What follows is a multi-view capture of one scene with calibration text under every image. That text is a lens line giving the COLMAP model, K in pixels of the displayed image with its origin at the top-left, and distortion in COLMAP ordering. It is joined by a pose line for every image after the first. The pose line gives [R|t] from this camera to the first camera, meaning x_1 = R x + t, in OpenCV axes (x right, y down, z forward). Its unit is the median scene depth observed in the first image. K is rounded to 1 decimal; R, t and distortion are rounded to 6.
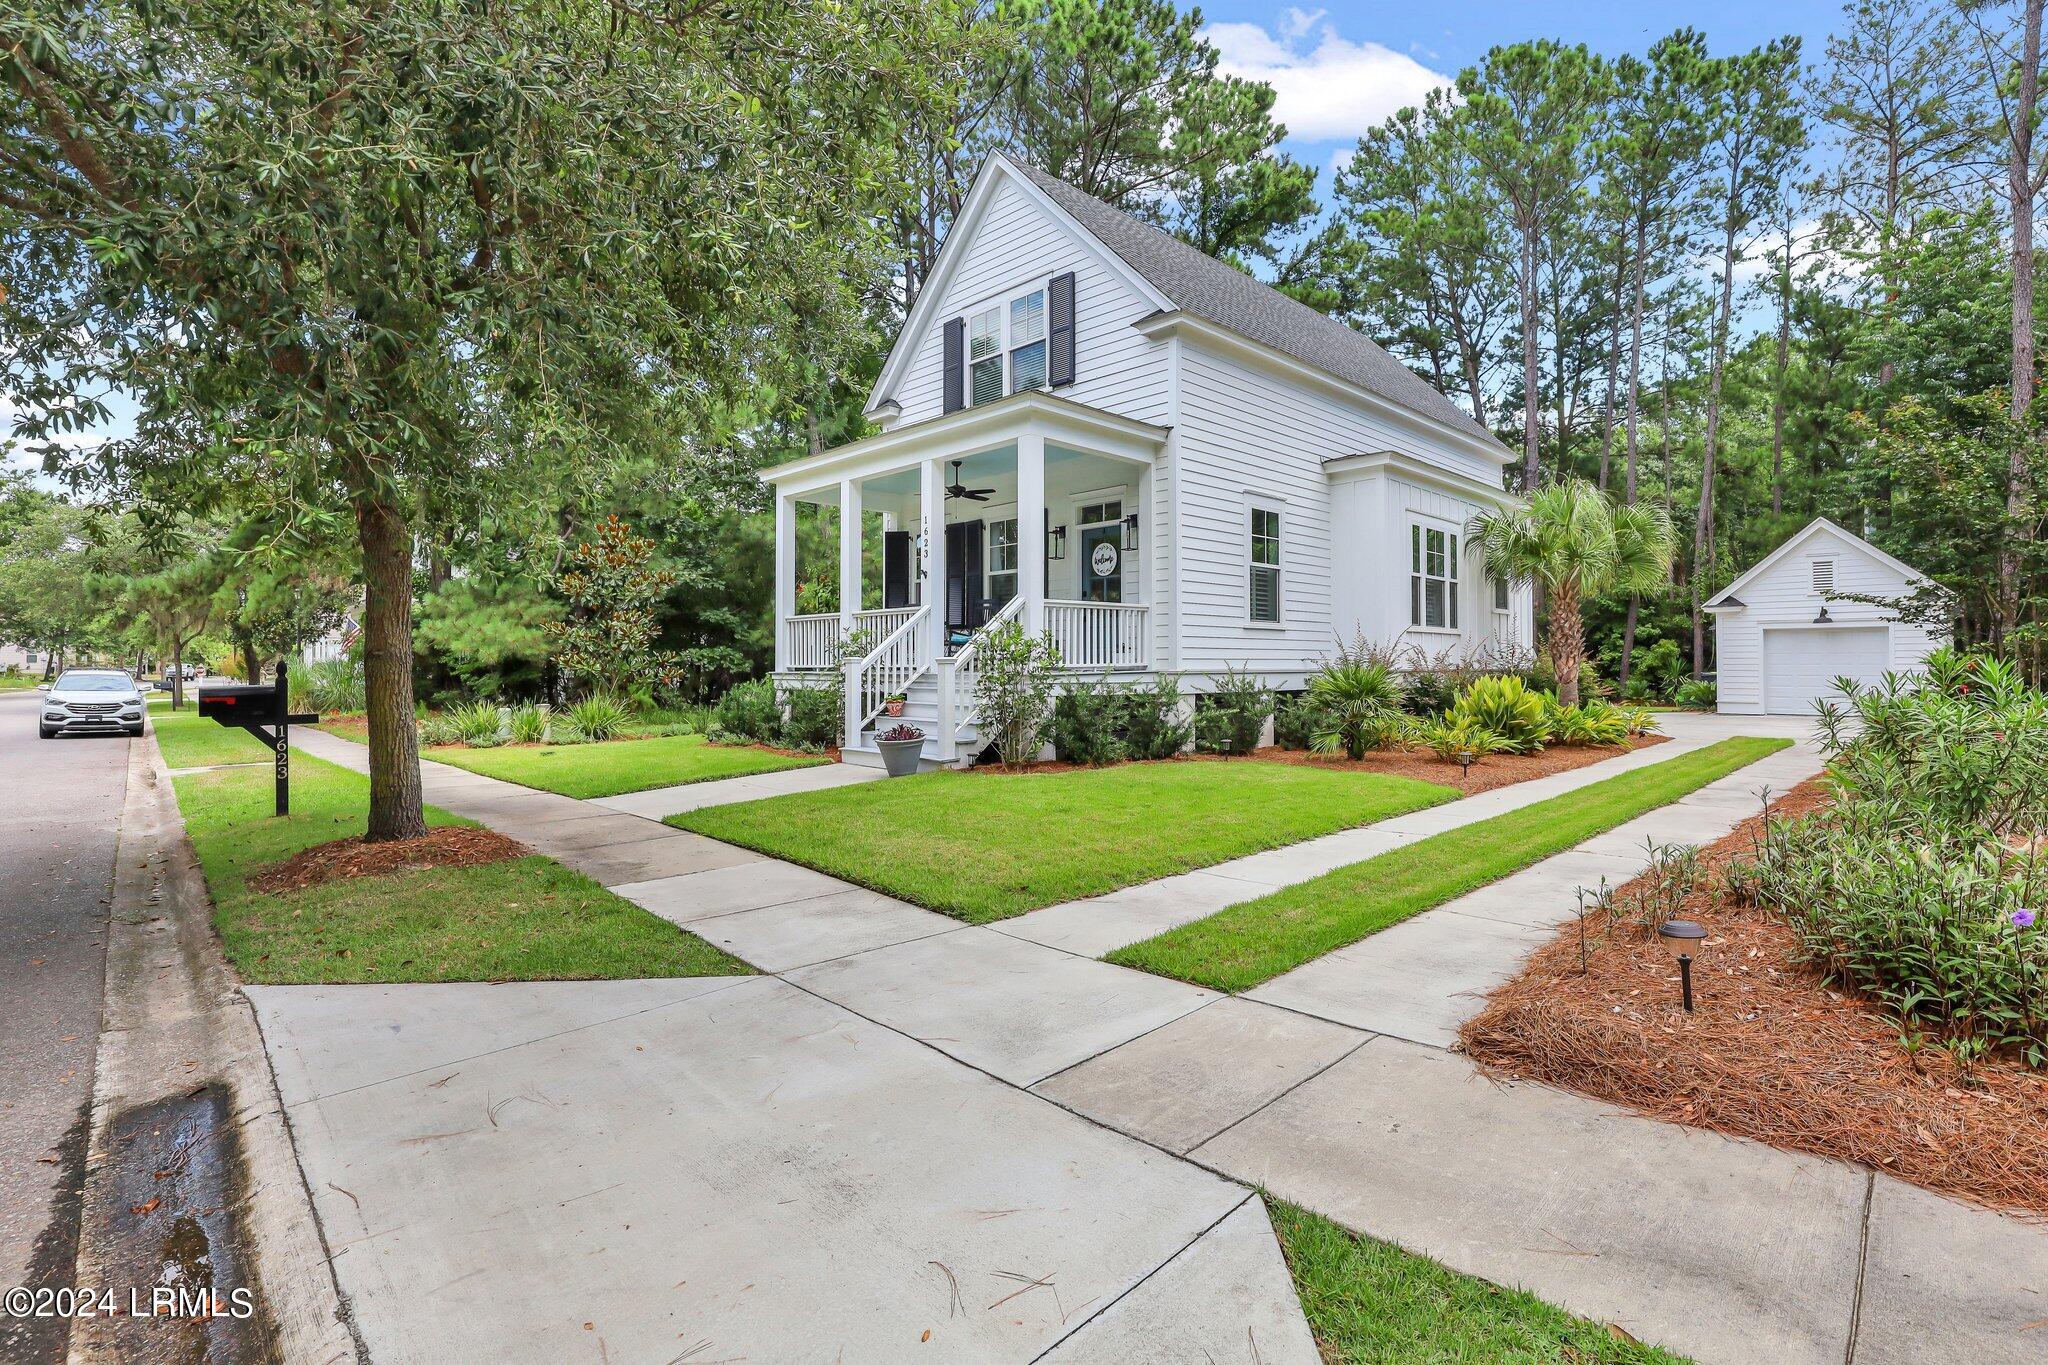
lens RADIAL K [[957.7, 0, 1024.3], [0, 957.7, 662.3], [0, 0, 1]] dist [-0.026034, 0.004505]
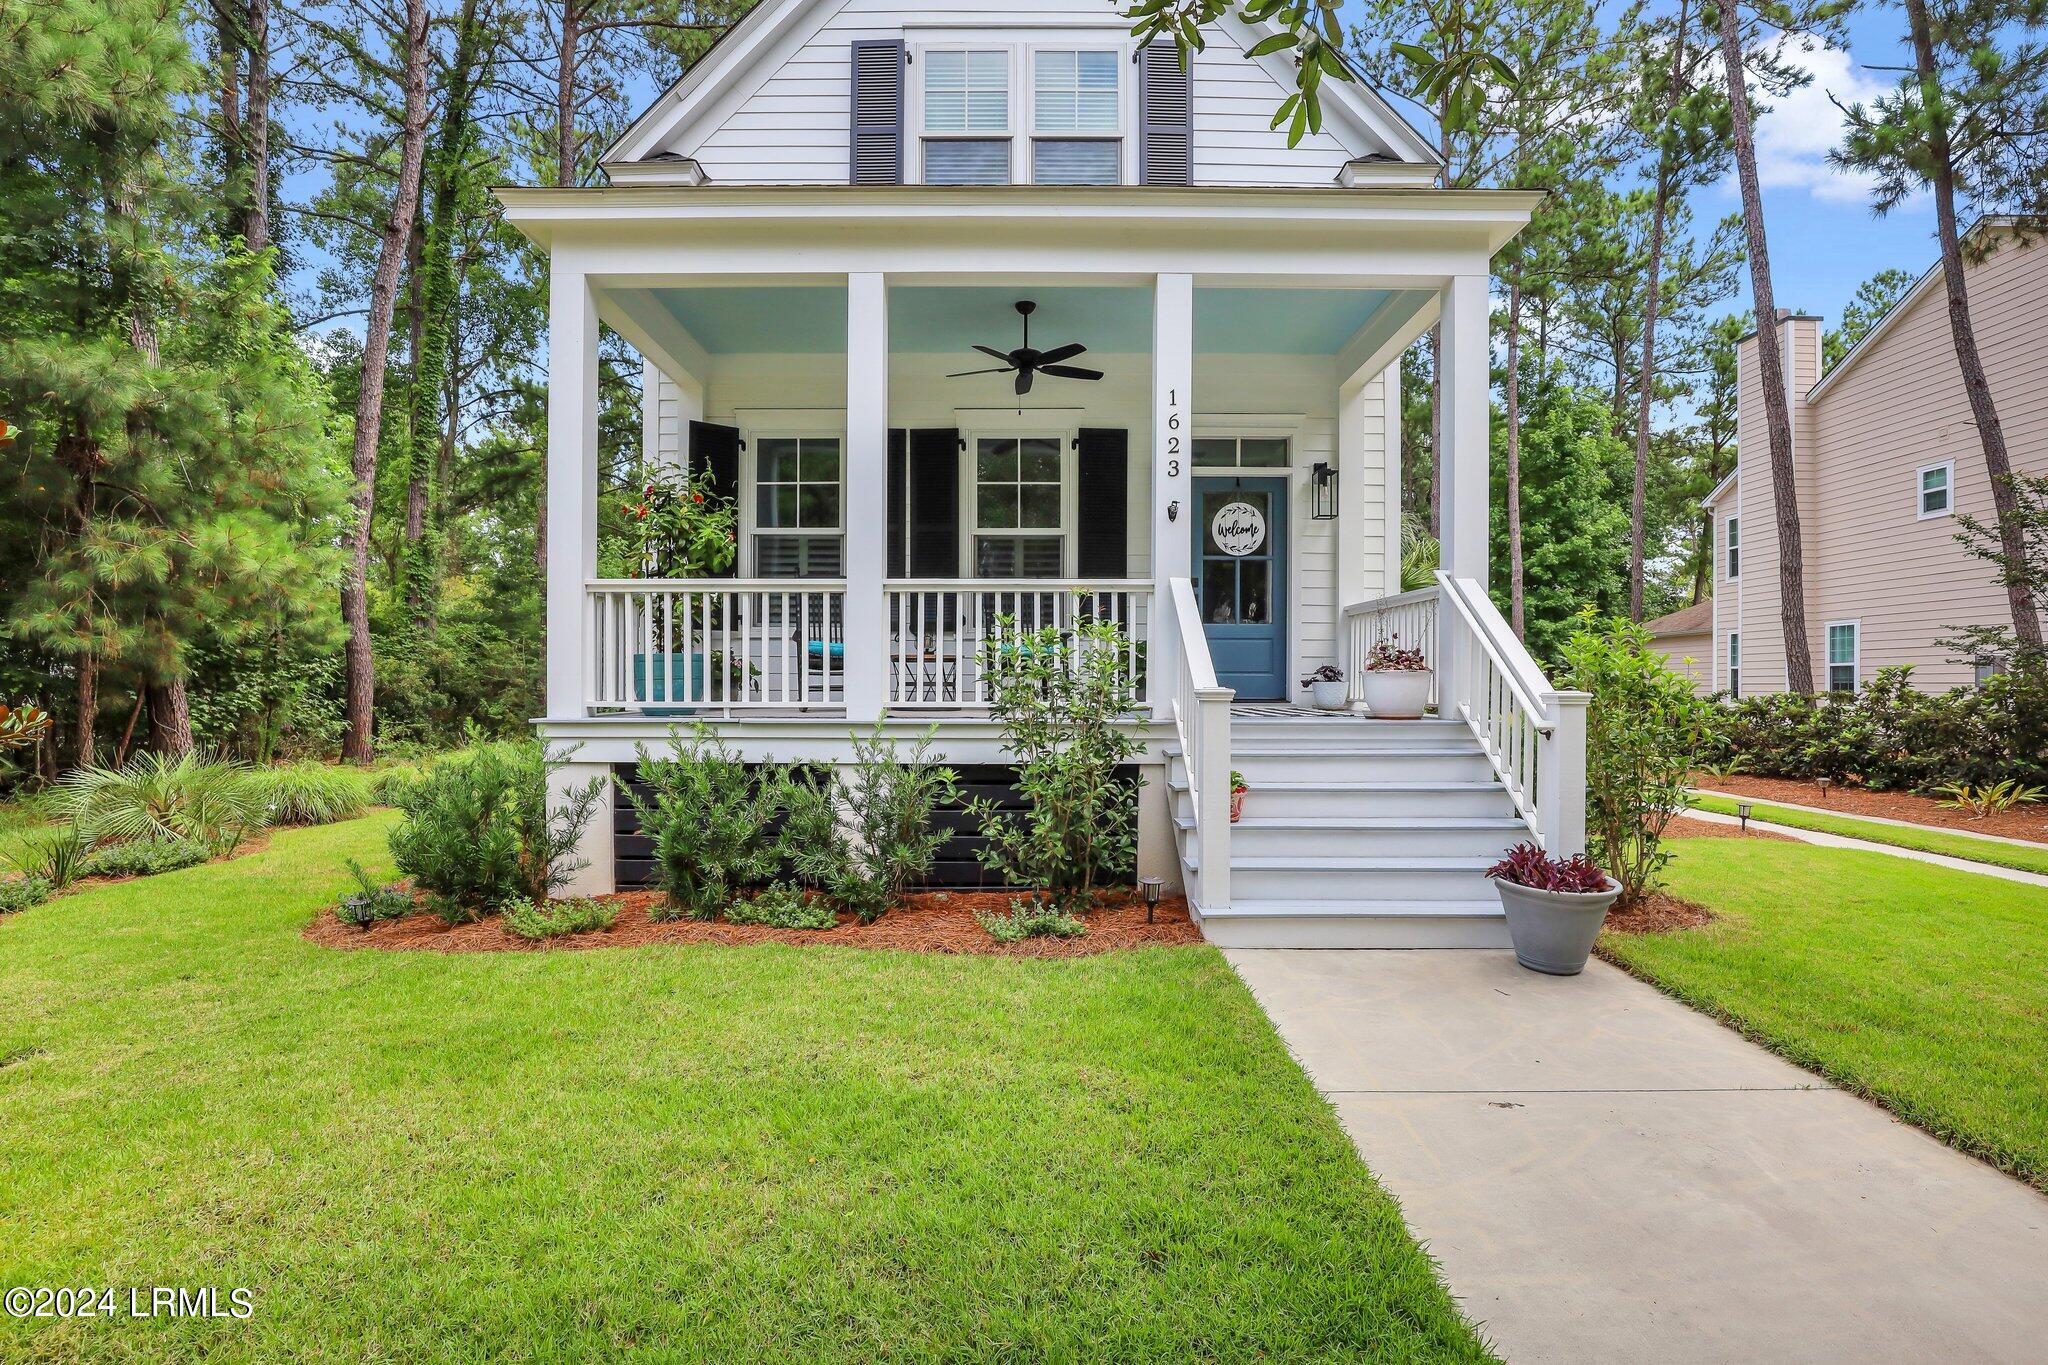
lens RADIAL K [[957.7, 0, 1023.0], [0, 957.7, 691.1], [0, 0, 1]] dist [-0.026034, 0.004505]
pose [[0.698037, 0.001659, 0.716060, -0.460251], [-0.003263, 0.999994, 0.000864, -0.003622], [-0.716054, -0.002940, 0.698039, 0.682937]]
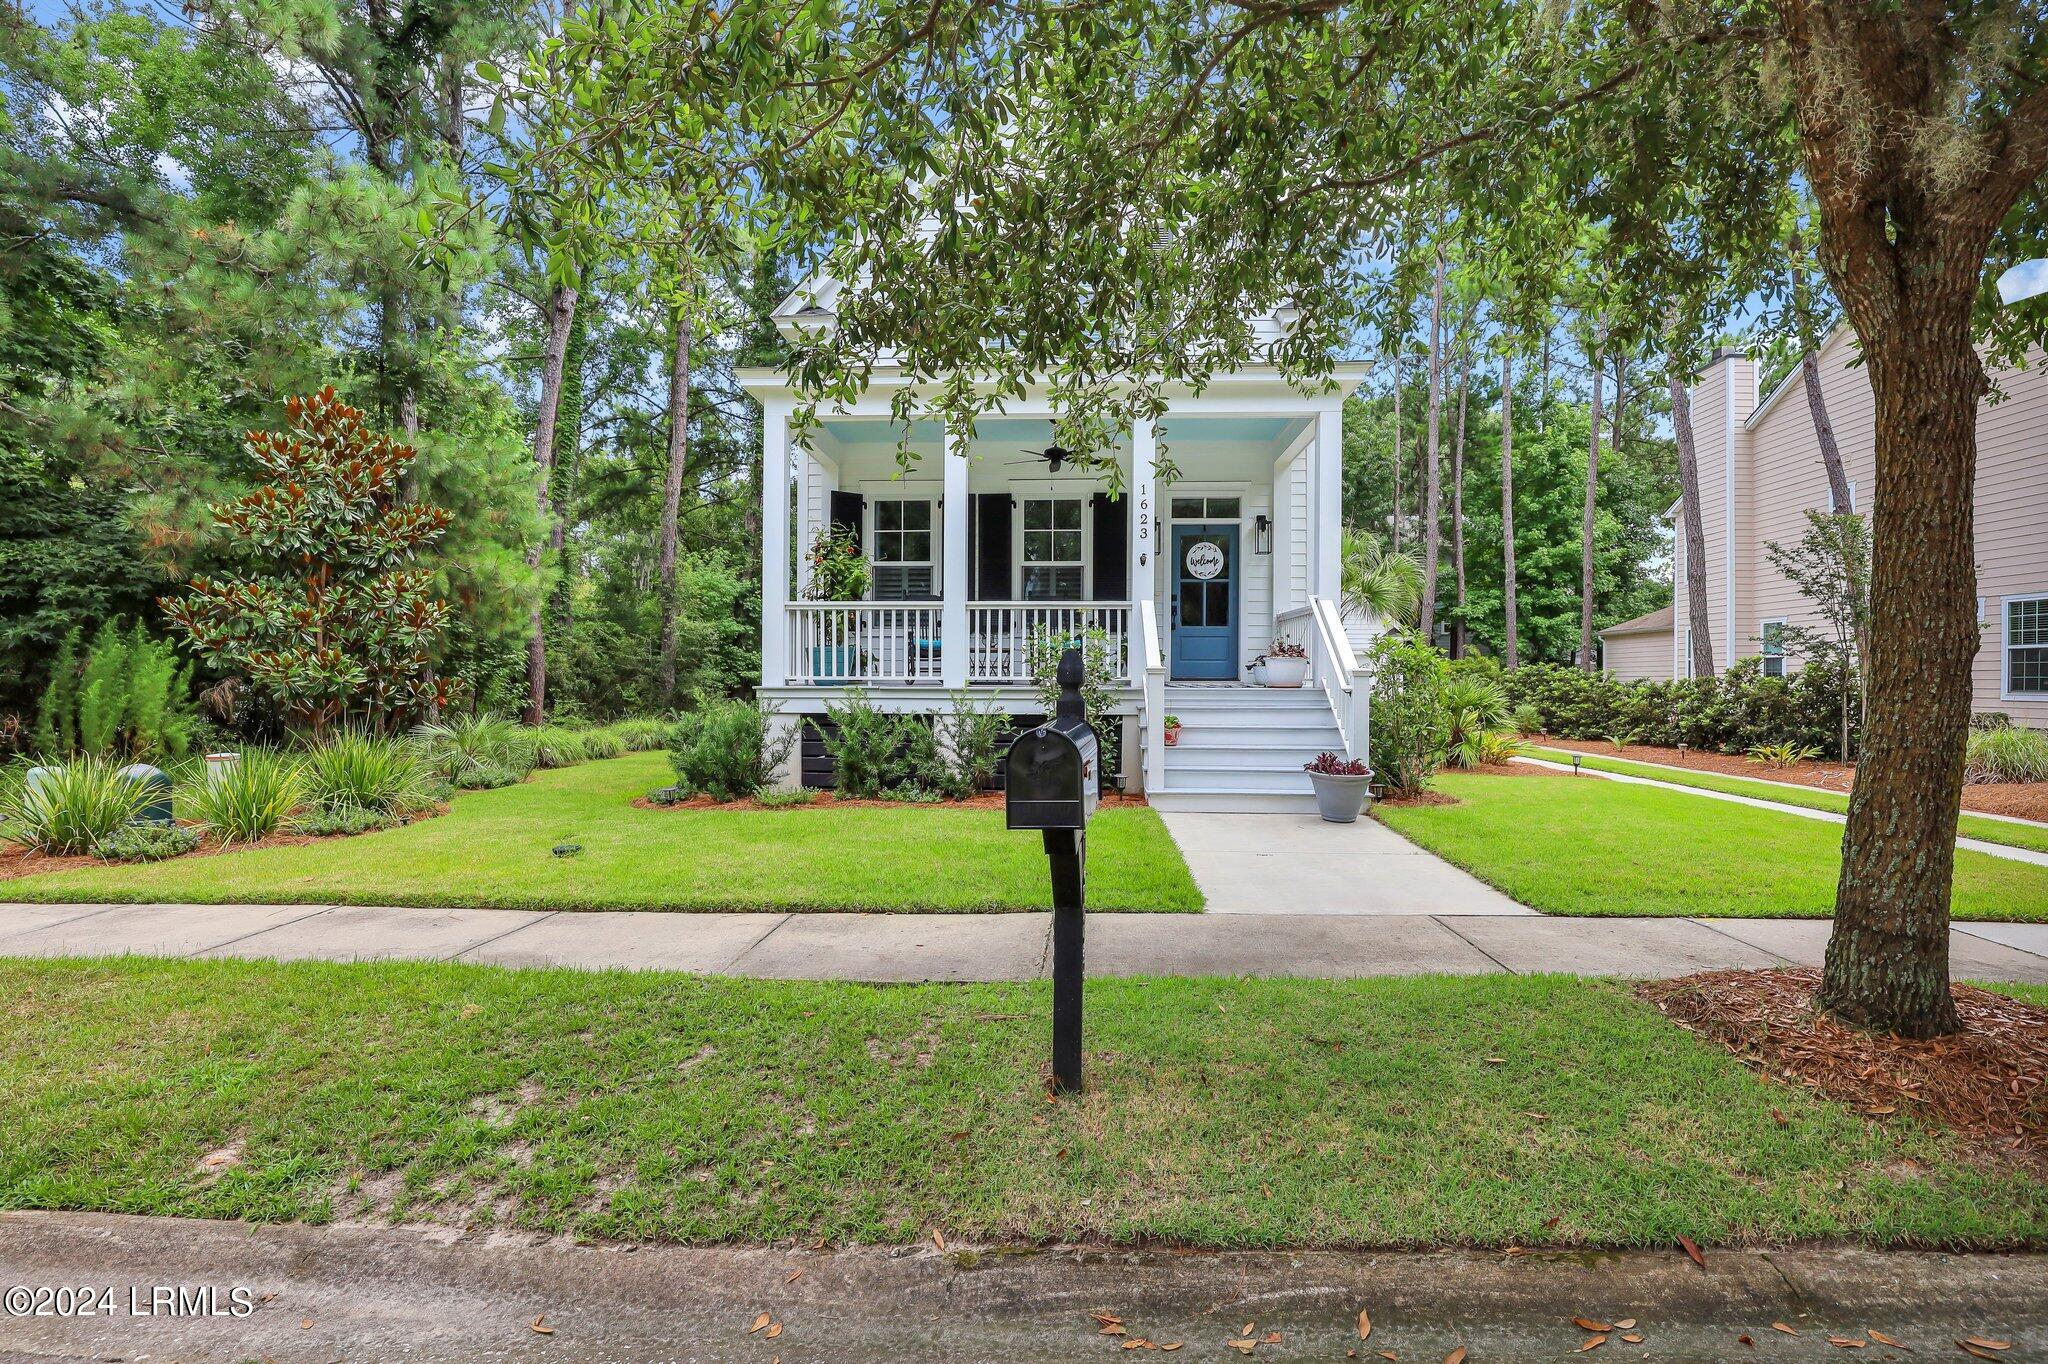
lens RADIAL K [[957.7, 0, 1022.2], [0, 957.7, 679.3], [0, 0, 1]] dist [-0.026034, 0.004505]
pose [[0.734817, 0.007190, 0.678227, -0.652641], [-0.005496, 0.999974, -0.004645, 0.007377], [-0.678243, -0.000314, 0.734837, 0.472156]]
